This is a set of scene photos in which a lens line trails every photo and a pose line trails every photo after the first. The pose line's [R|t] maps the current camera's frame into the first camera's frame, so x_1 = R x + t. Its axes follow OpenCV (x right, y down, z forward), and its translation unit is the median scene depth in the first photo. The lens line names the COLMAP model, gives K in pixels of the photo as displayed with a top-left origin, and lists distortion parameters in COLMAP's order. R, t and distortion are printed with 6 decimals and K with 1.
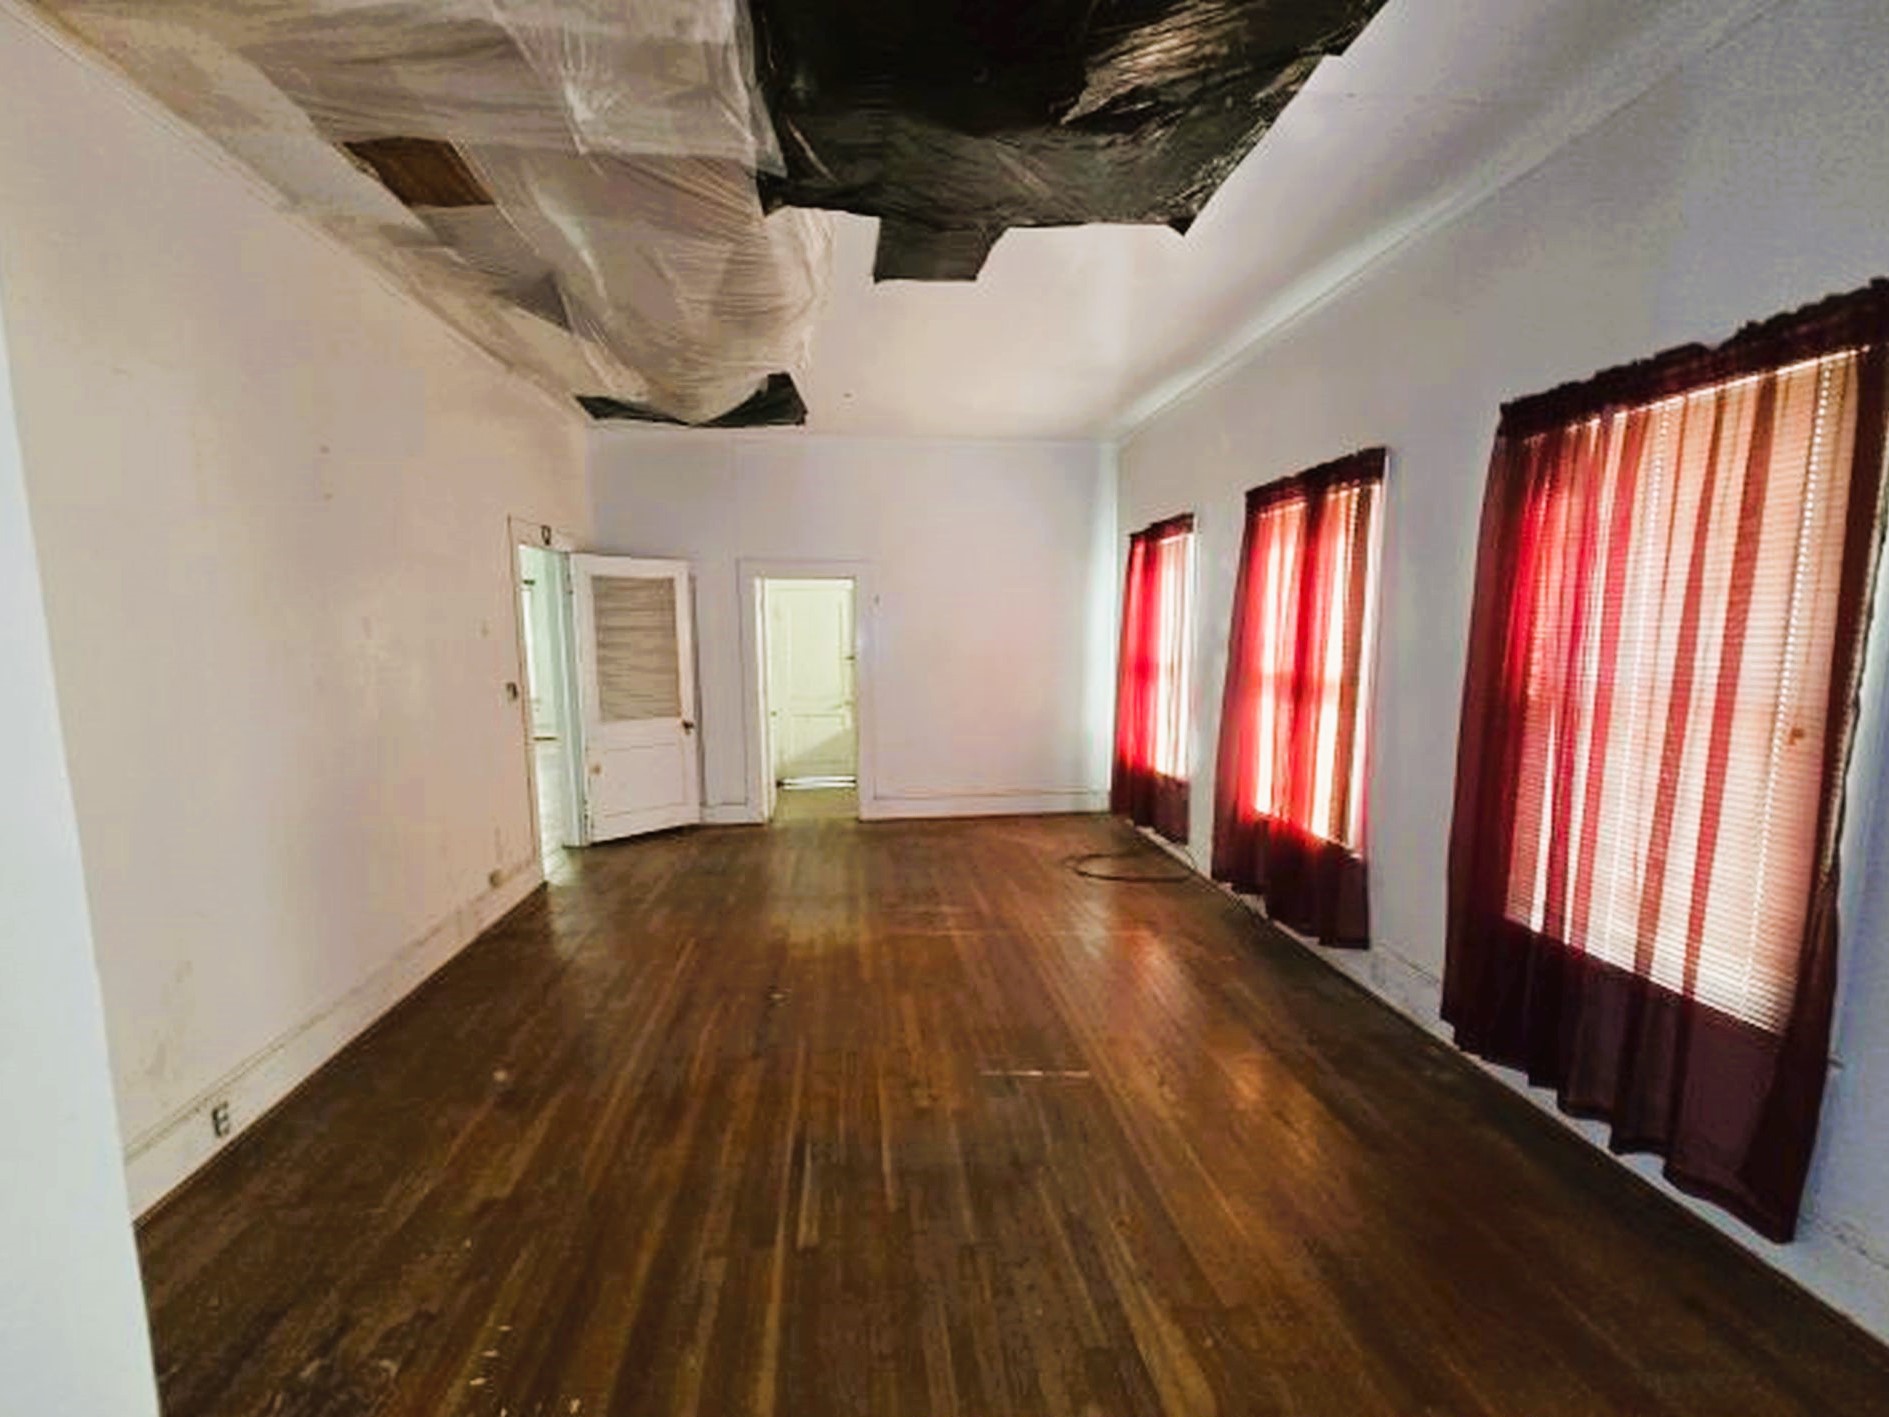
lens RADIAL K [[759.4, 0, 942.1], [0, 759.4, 732.0], [0, 0, 1]] dist [-0.000036, -0.000030]
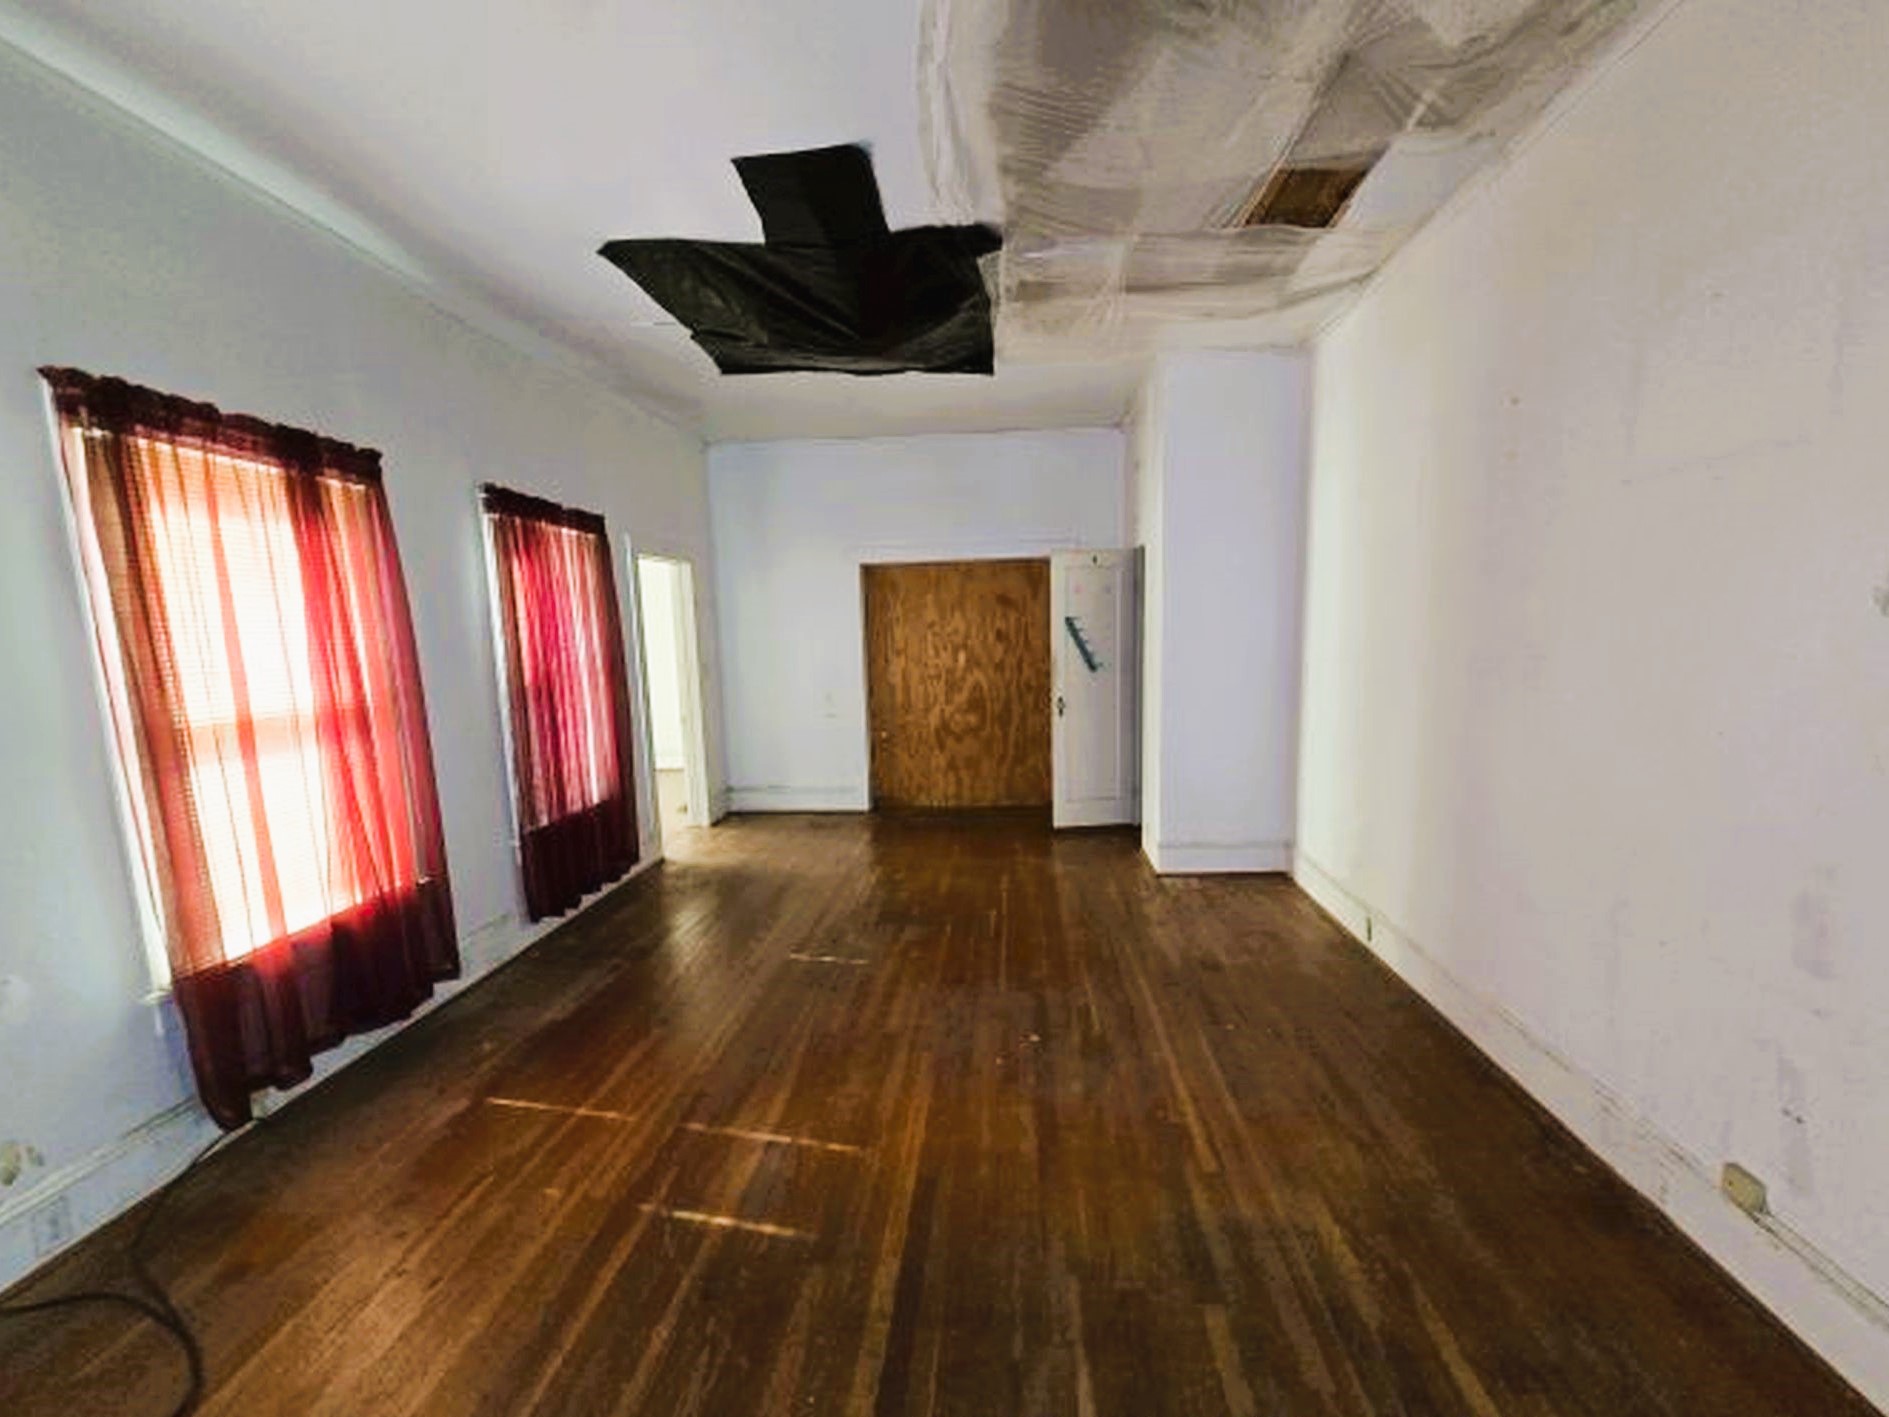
lens RADIAL K [[759.4, 0, 942.1], [0, 759.4, 732.0], [0, 0, 1]] dist [-0.000036, -0.000030]
pose [[-0.976536, 0.003265, 0.215331, -0.356275], [0.062366, 0.961328, 0.268253, -0.279658], [-0.206128, 0.275388, -0.938974, 2.054032]]
